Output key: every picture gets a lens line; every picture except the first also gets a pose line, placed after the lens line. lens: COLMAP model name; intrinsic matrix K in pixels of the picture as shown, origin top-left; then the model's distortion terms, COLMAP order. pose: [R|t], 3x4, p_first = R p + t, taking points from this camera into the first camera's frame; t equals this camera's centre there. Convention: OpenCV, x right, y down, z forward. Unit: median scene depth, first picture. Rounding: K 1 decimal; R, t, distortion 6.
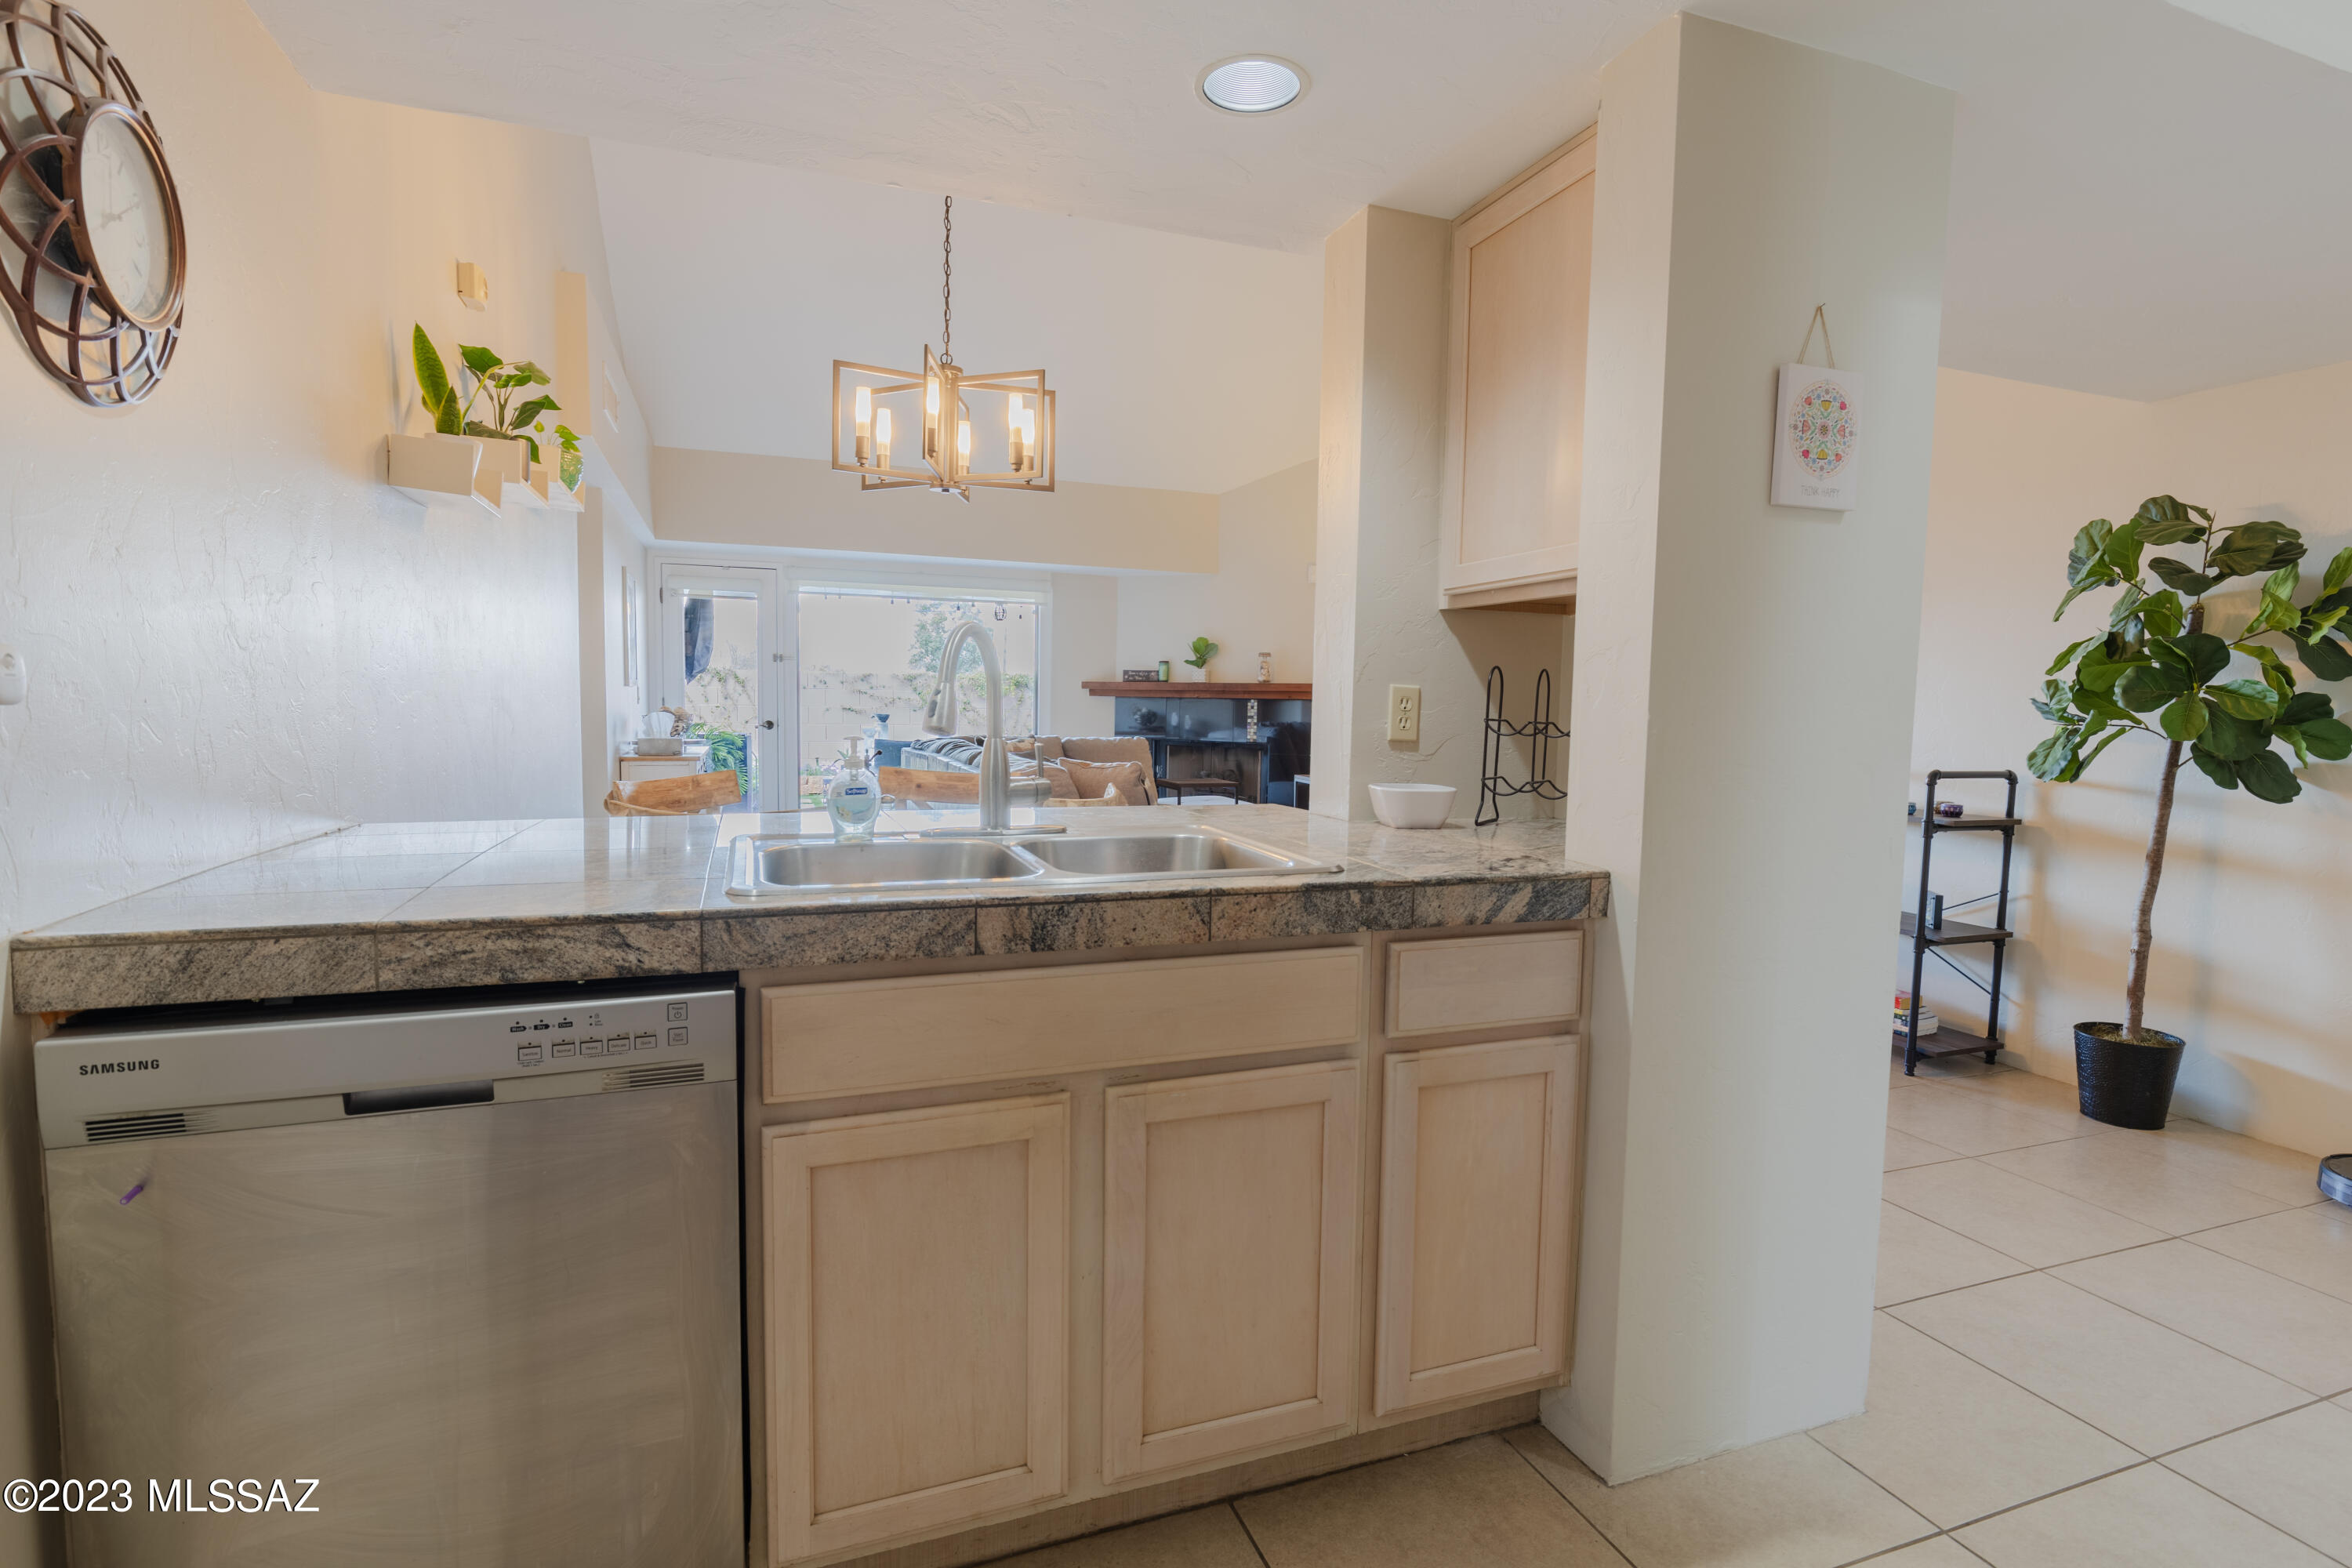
lens RADIAL K [[1151.5, 0, 1195.0], [0, 1151.5, 782.6], [0, 0, 1]] dist [-0.002359, 0.001500]
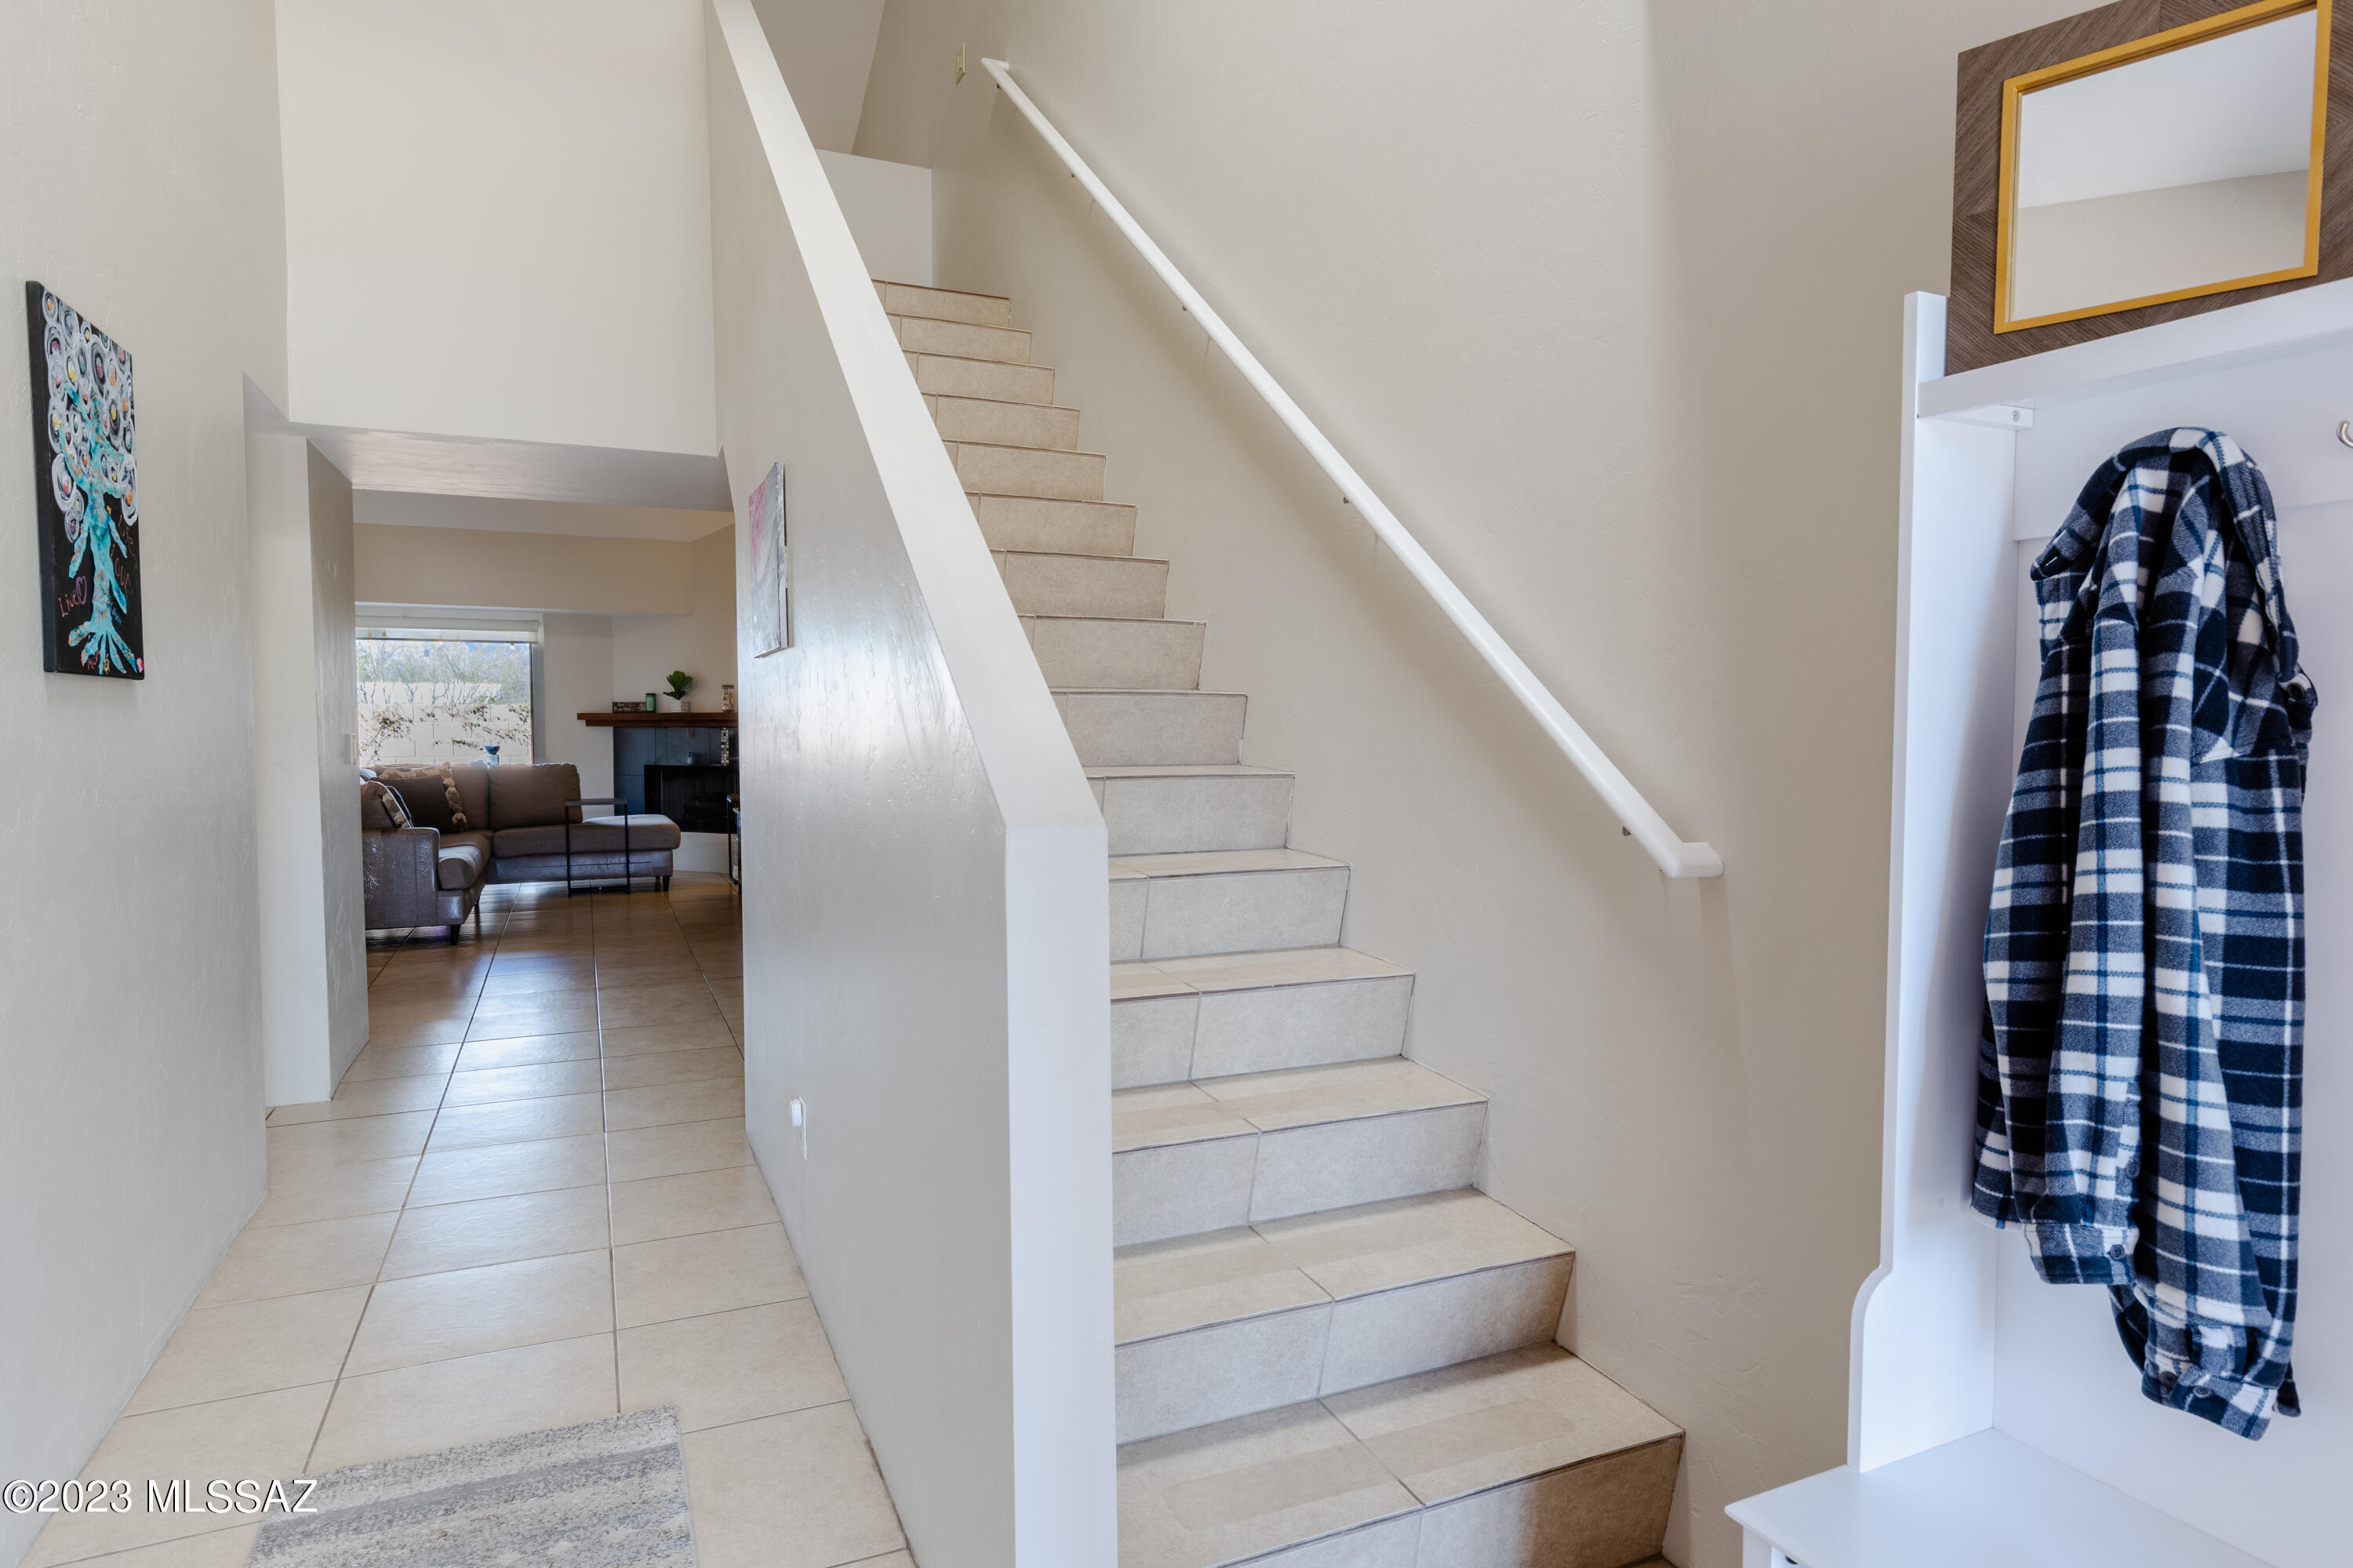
lens RADIAL K [[1290.2, 0, 1165.5], [0, 1290.2, 785.5], [0, 0, 1]] dist [0.003178, 0.000447]
pose [[0.998547, -0.018827, 0.050495, 0.397656], [0.020007, 0.999536, -0.022958, 0.019582], [-0.050039, 0.023935, 0.998460, -0.243205]]
